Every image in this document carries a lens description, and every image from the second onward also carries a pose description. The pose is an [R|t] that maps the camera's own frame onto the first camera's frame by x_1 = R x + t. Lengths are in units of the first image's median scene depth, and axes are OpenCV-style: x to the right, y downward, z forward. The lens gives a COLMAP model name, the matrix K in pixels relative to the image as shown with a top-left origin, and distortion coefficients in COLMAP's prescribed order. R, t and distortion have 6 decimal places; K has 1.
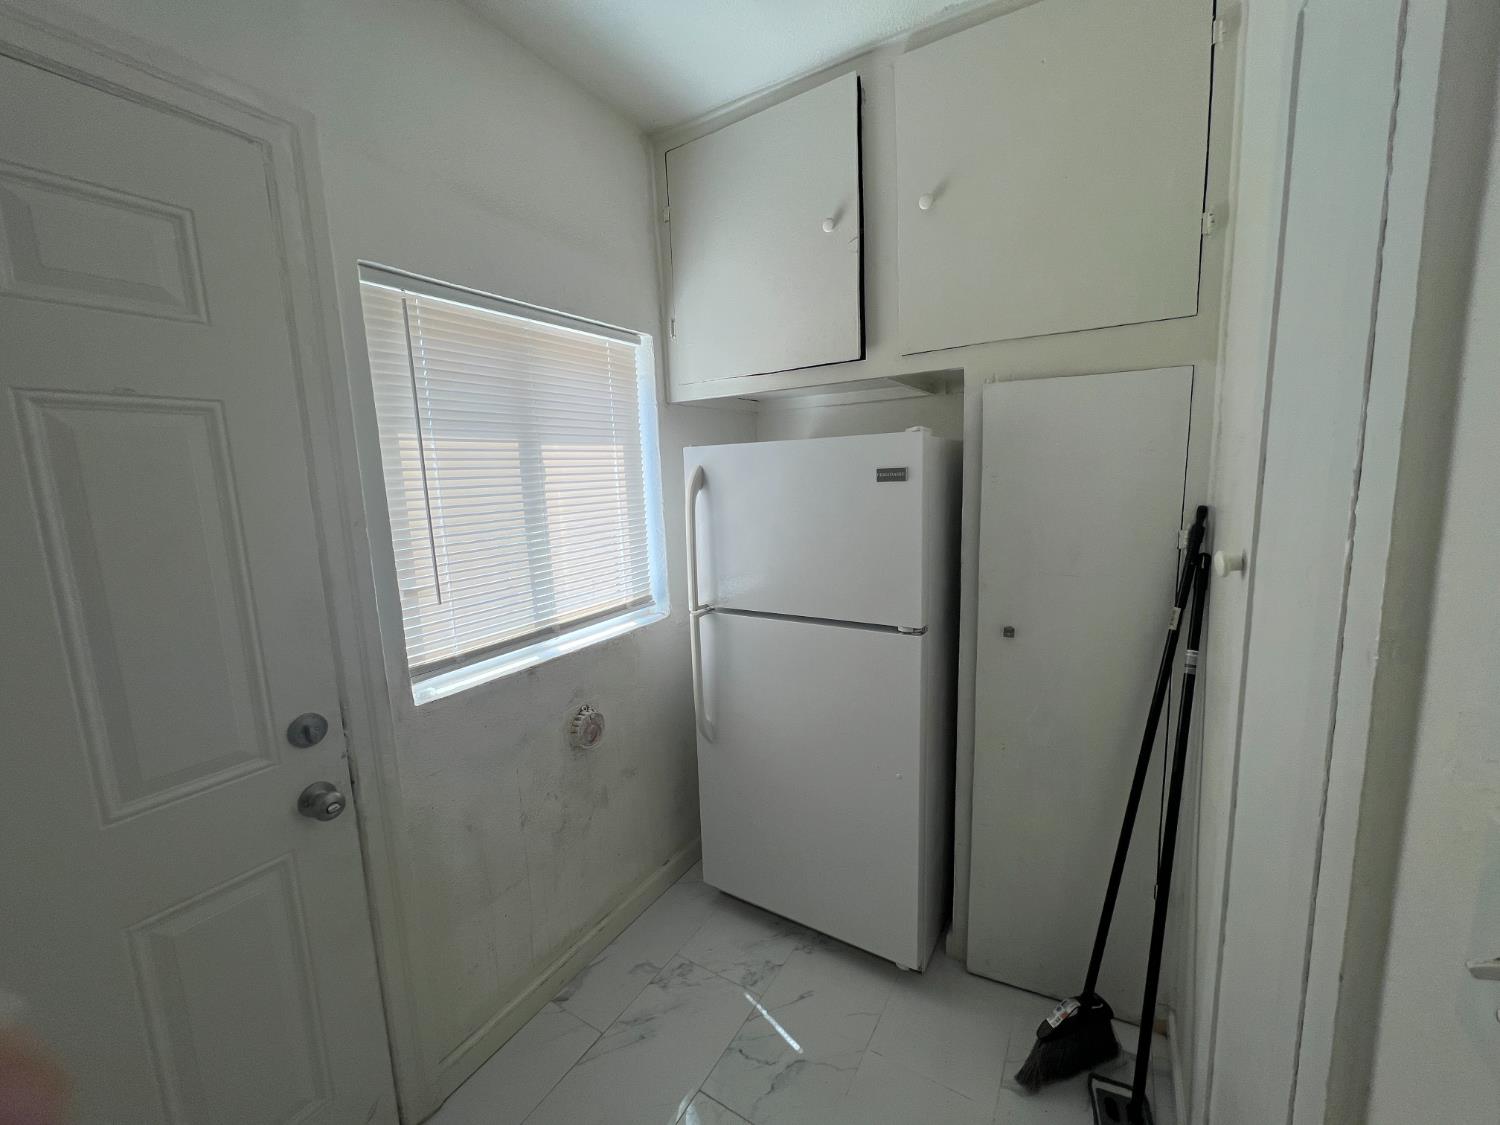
lens RADIAL K [[599.9, 0, 750.0], [0, 599.9, 562.5], [0, 0, 1]] dist [-0.003850, 0.000005]
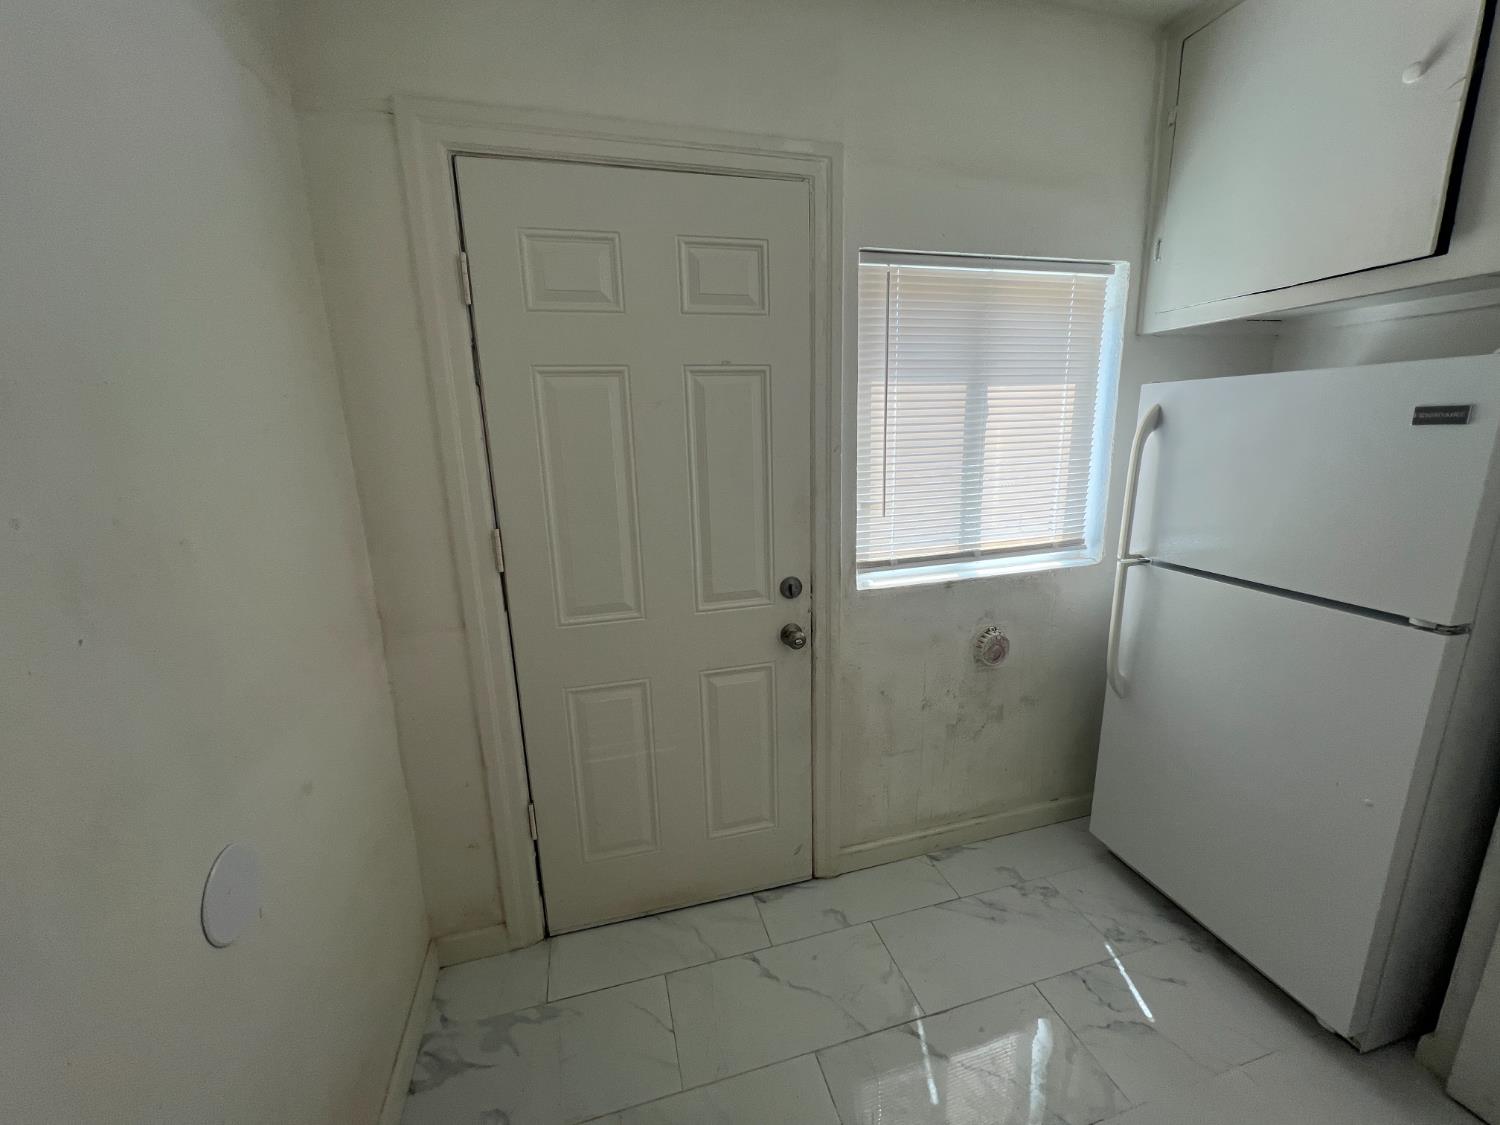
lens RADIAL K [[599.9, 0, 750.0], [0, 599.9, 562.5], [0, 0, 1]] dist [-0.003850, 0.000005]
pose [[0.729214, 0.165967, -0.663854, 0.115901], [-0.099902, 0.985568, 0.136659, 0.016140], [0.676954, -0.033333, 0.735270, -0.115420]]
